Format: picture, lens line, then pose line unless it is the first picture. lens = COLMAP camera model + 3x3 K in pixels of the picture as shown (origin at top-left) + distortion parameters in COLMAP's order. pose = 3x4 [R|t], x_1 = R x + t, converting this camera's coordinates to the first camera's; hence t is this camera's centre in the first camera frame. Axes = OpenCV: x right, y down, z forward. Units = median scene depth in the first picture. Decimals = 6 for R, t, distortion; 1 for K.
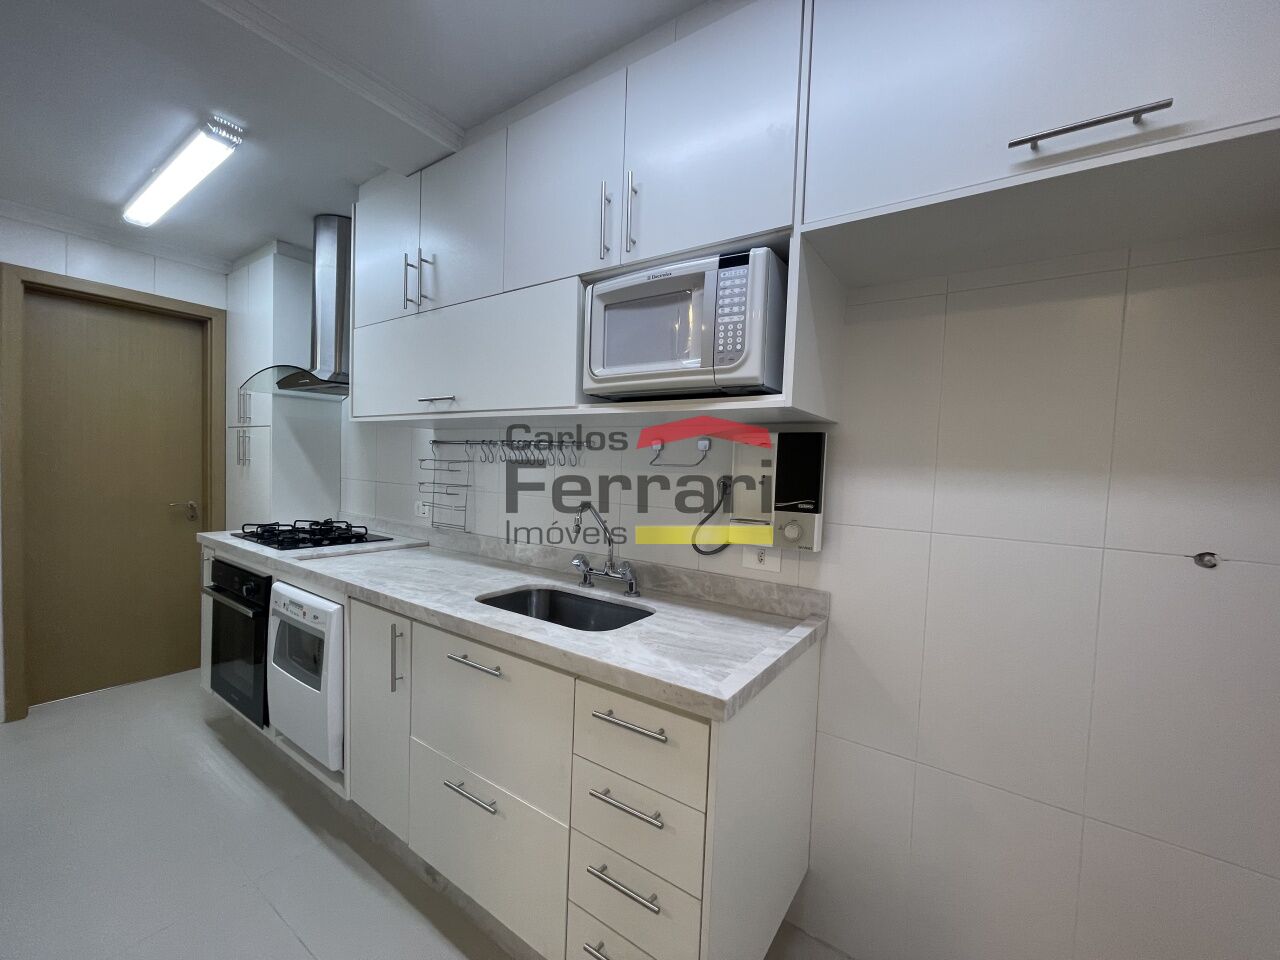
lens RADIAL K [[517.4, 0, 648.1], [0, 517.4, 488.0], [0, 0, 1]] dist [-0.002505, 0.000830]
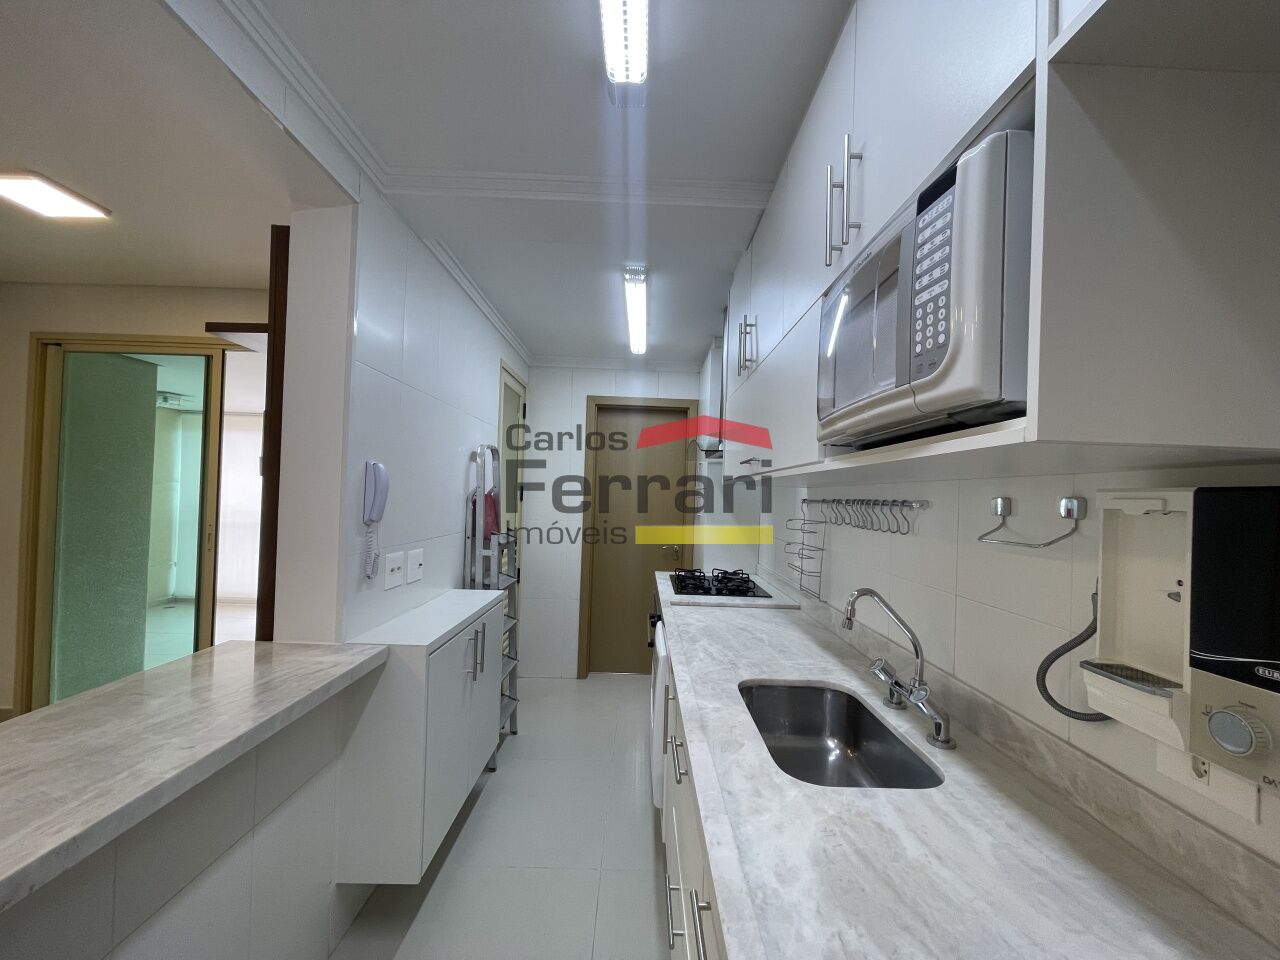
lens RADIAL K [[518.9, 0, 640.4], [0, 518.9, 484.3], [0, 0, 1]] dist [0.001233, 0.000321]
pose [[0.566729, -0.036563, -0.823092, 0.342537], [-0.046290, 0.996024, -0.076117, -0.052824], [0.822603, 0.081239, 0.562783, 0.355232]]
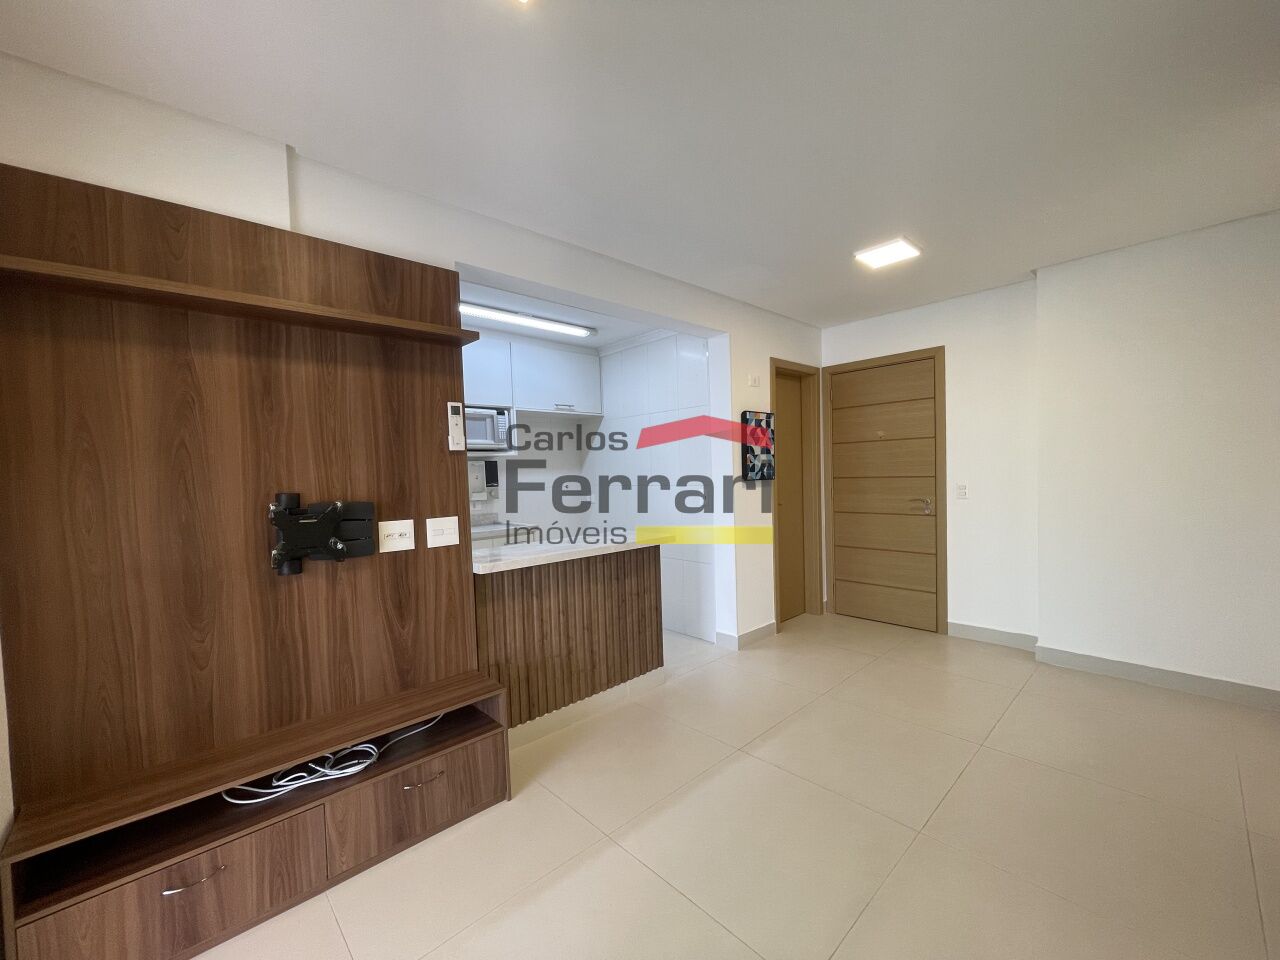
lens RADIAL K [[514.4, 0, 646.0], [0, 514.4, 490.5], [0, 0, 1]] dist [0.001080, 0.000357]
pose [[0.213688, -0.083570, 0.973321, -2.400732], [0.081541, 0.994383, 0.067476, -0.061273], [-0.973493, 0.064947, 0.219302, -0.533144]]
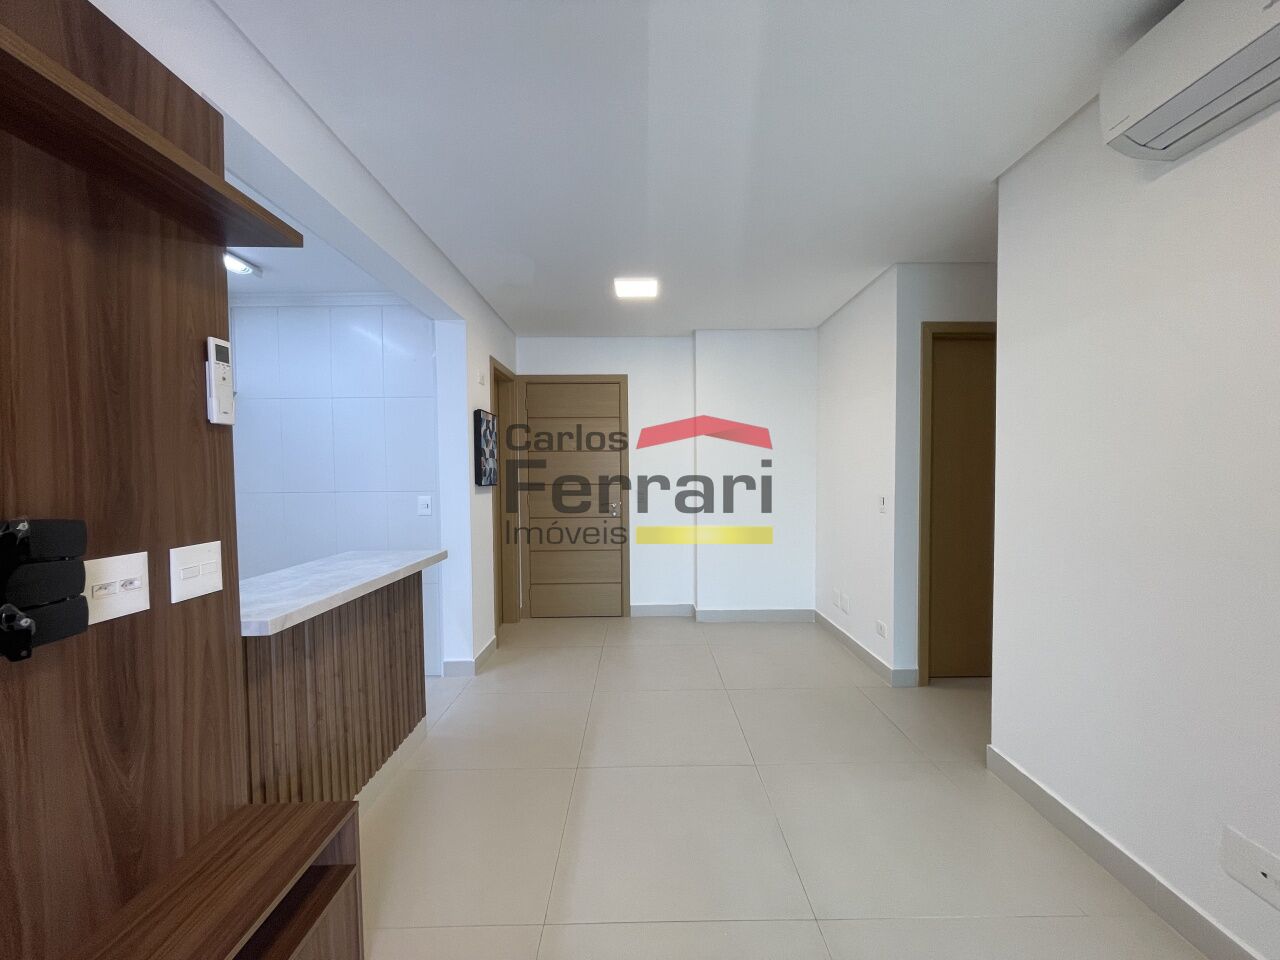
lens RADIAL K [[517.4, 0, 648.1], [0, 517.4, 488.0], [0, 0, 1]] dist [-0.002505, 0.000830]
pose [[-0.575850, -0.059552, 0.815384, -2.153774], [0.020514, 0.995977, 0.087229, -0.076659], [-0.817298, 0.066957, -0.572311, 0.257532]]
